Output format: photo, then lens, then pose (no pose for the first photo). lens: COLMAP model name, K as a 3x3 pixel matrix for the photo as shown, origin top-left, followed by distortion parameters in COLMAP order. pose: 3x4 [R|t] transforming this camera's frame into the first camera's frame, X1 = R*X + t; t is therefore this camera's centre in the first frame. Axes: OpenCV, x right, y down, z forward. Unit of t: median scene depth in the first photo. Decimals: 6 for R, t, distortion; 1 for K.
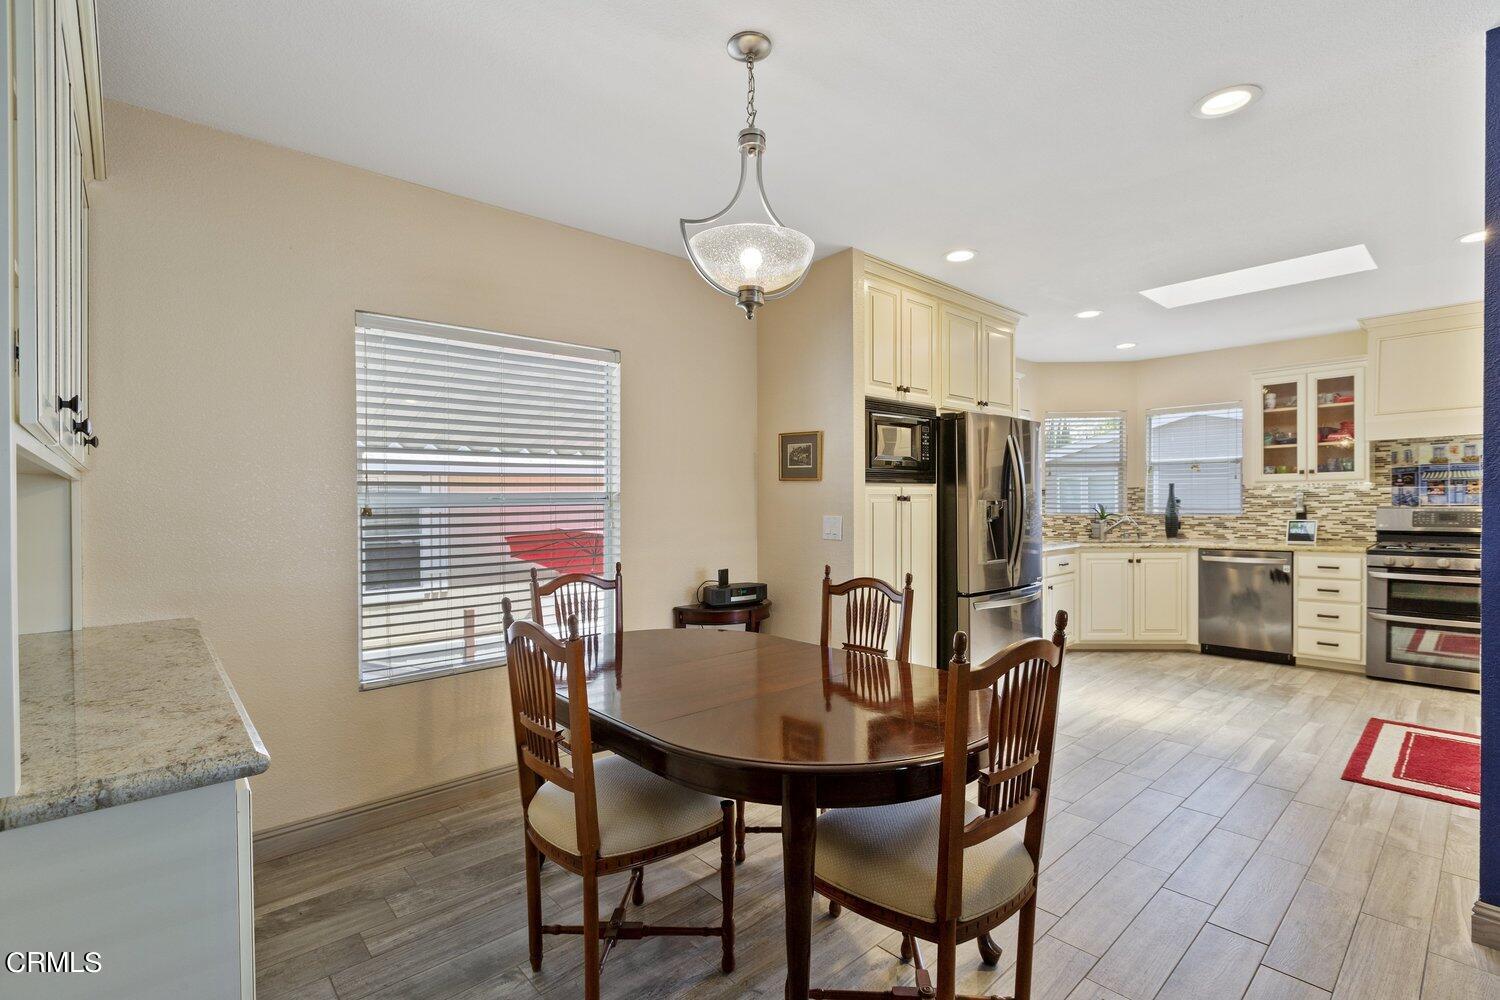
lens RADIAL K [[688.4, 0, 750.0], [0, 688.4, 500.0], [0, 0, 1]] dist [0.003542, 0.000500]
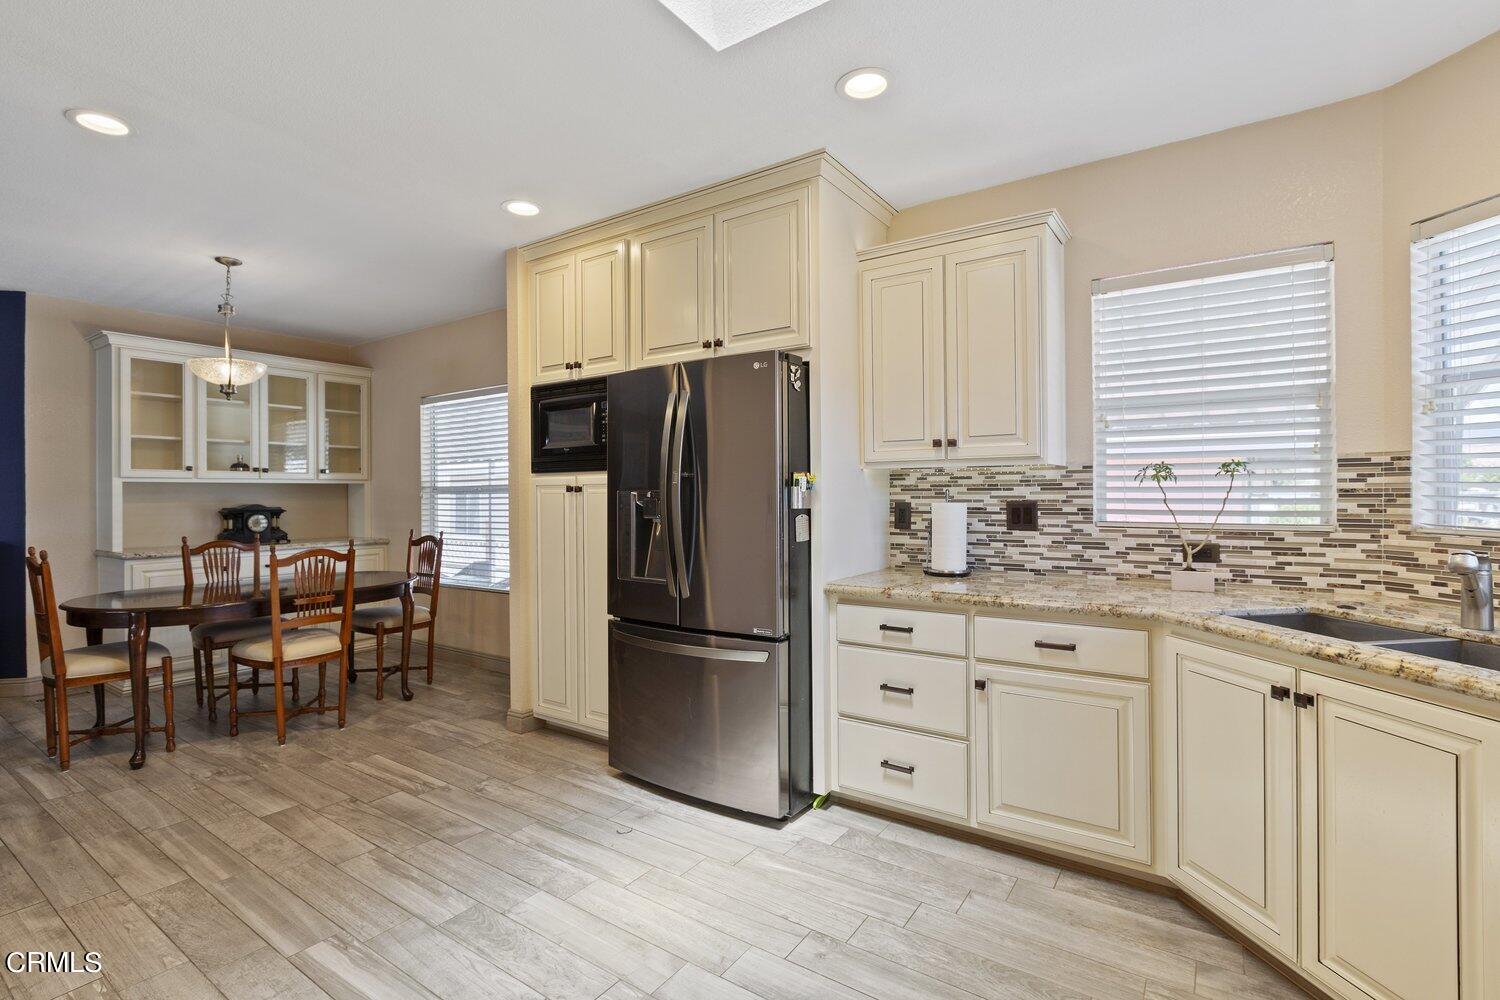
lens RADIAL K [[702.7, 0, 748.8], [0, 702.7, 478.3], [0, 0, 1]] dist [-0.000952, -0.000051]
pose [[0.219641, -0.011463, -0.975513, 0.864296], [0.008177, 0.999917, -0.009909, -0.003867], [0.975547, -0.005800, 0.219716, 0.765005]]
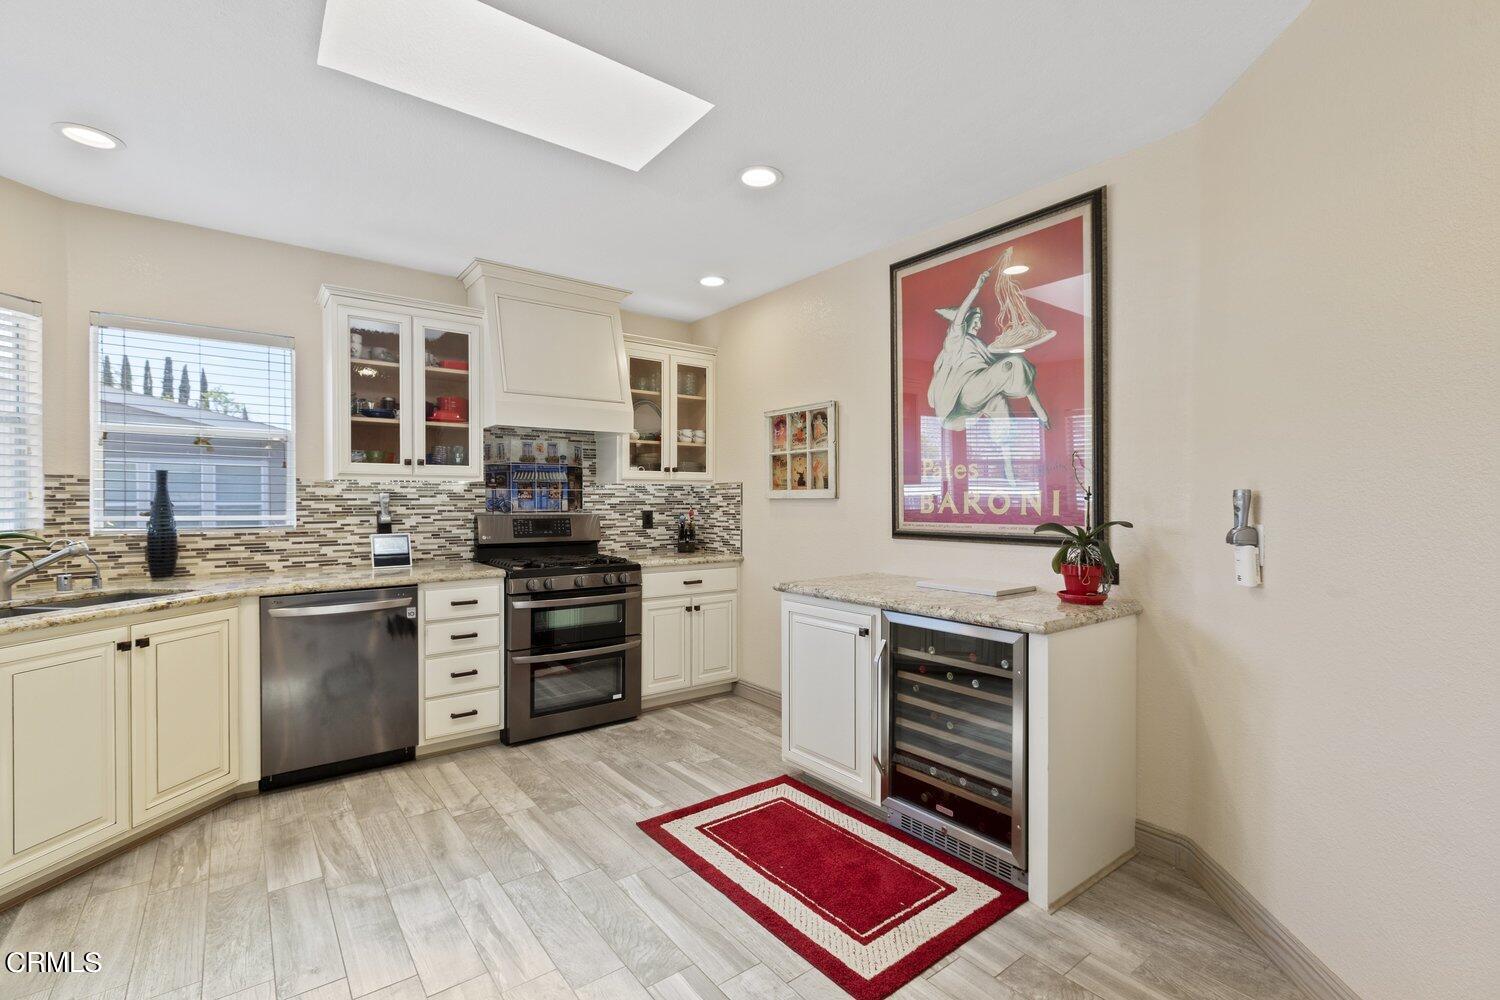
lens RADIAL K [[669.0, 0, 761.4], [0, 669.0, 505.7], [0, 0, 1]] dist [-0.001353, -0.000982]
pose [[0.074975, 0.002909, 0.997181, 0.187056], [-0.005744, 0.999980, -0.002486, 0.001090], [-0.997169, -0.005542, 0.074990, 0.626612]]
